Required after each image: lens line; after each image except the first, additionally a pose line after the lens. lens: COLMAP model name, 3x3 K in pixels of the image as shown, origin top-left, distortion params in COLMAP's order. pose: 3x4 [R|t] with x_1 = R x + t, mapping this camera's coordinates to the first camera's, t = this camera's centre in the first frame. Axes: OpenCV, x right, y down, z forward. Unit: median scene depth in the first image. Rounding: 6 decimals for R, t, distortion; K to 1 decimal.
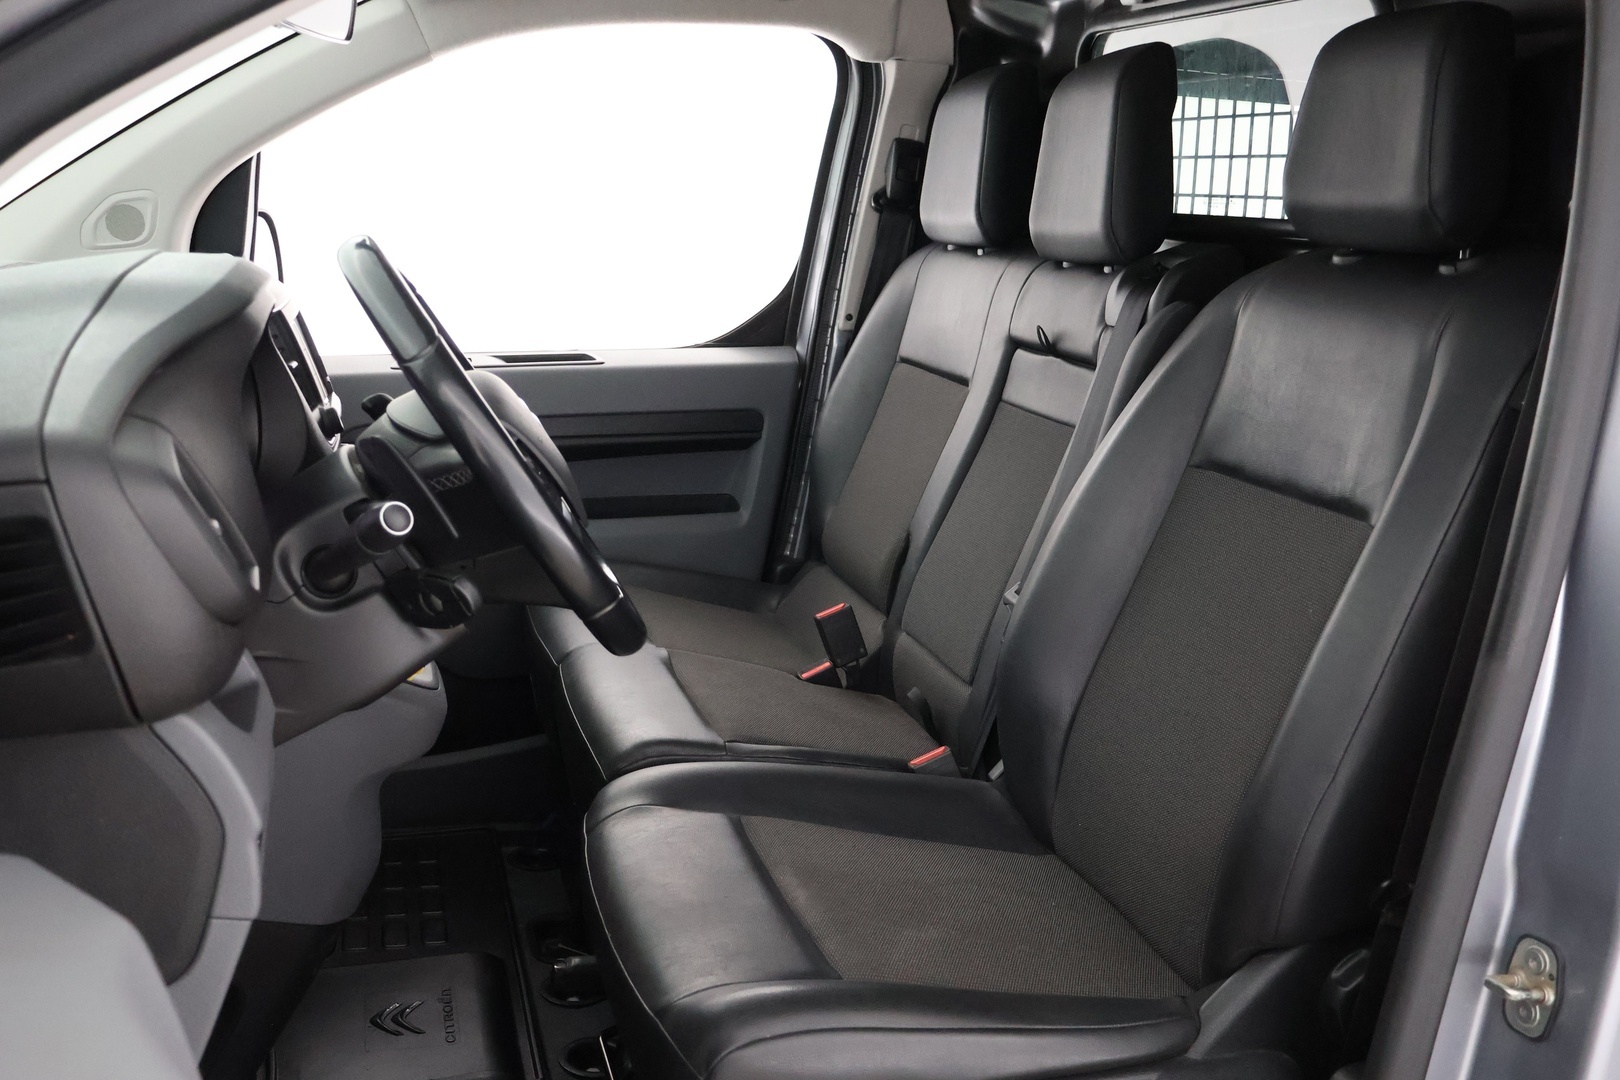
lens RADIAL K [[1661.2, 0, 809.7], [0, 1661.2, 537.8], [0, 0, 1]] dist [-0.021357, 0.000000]
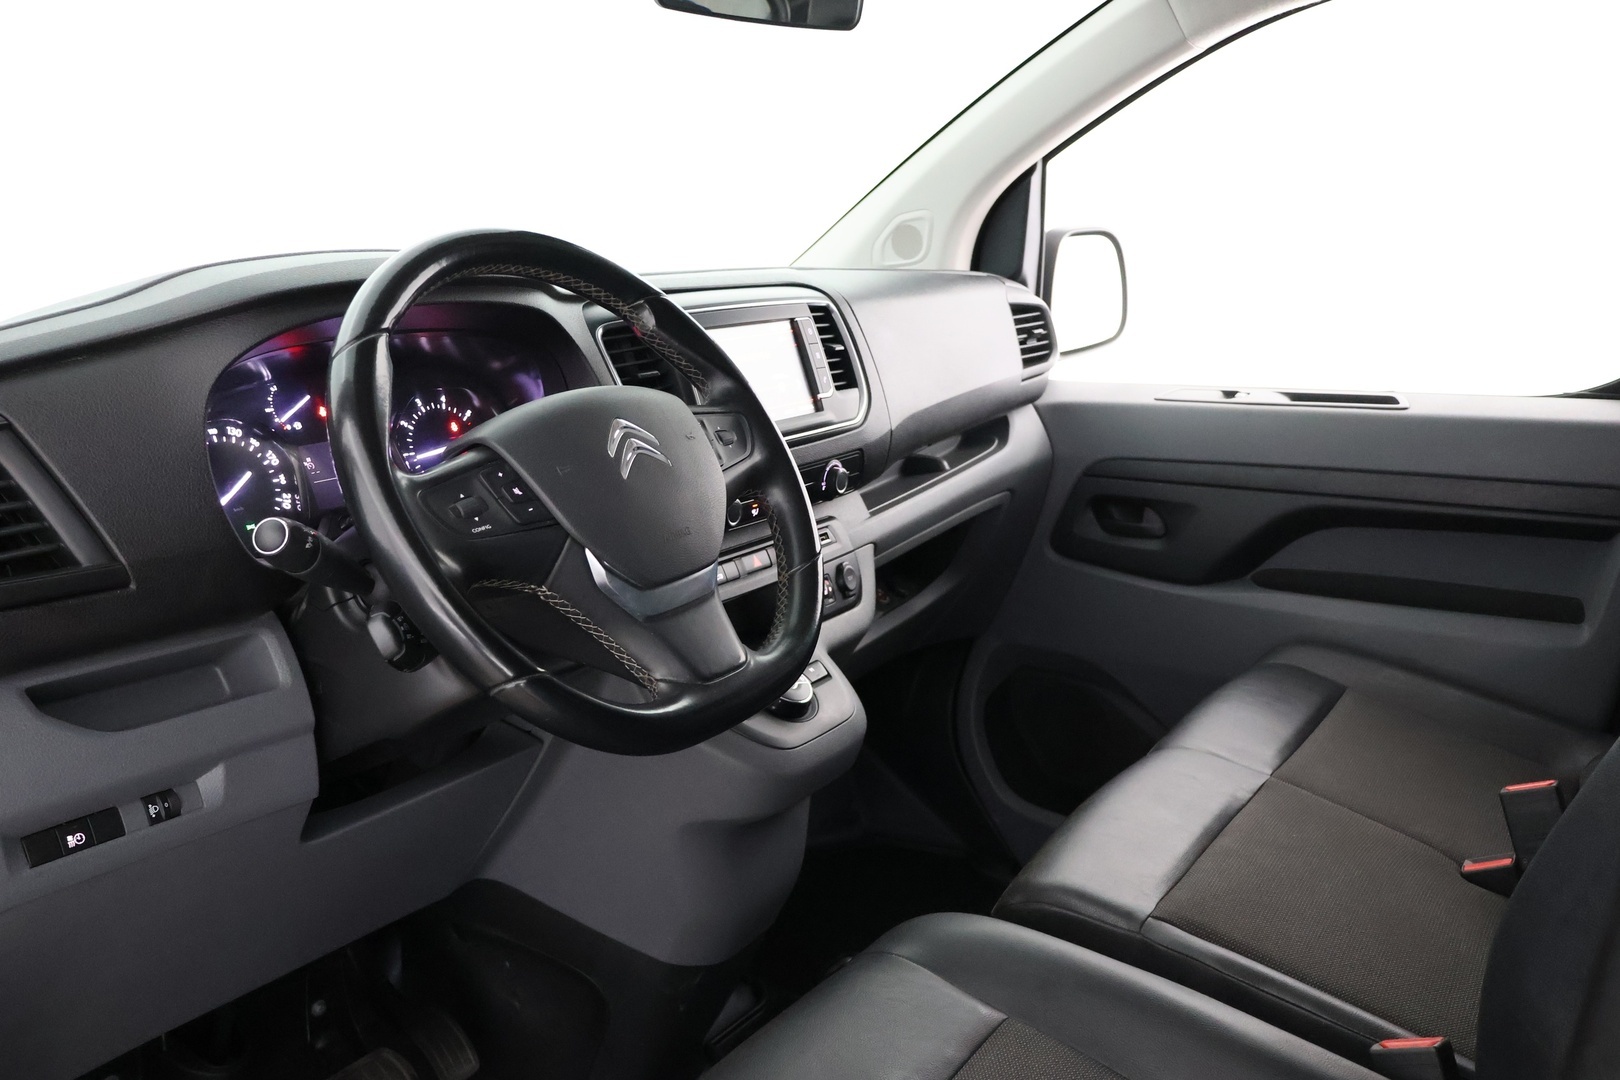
lens RADIAL K [[1493.8, 0, 809.9], [0, 1493.8, 543.7], [0, 0, 1]] dist [0.002018, 0.000000]
pose [[0.585935, 0.138892, -0.798367, 0.290891], [-0.137482, 0.987958, 0.070976, -0.053837], [0.798611, 0.068174, 0.597974, 0.353862]]
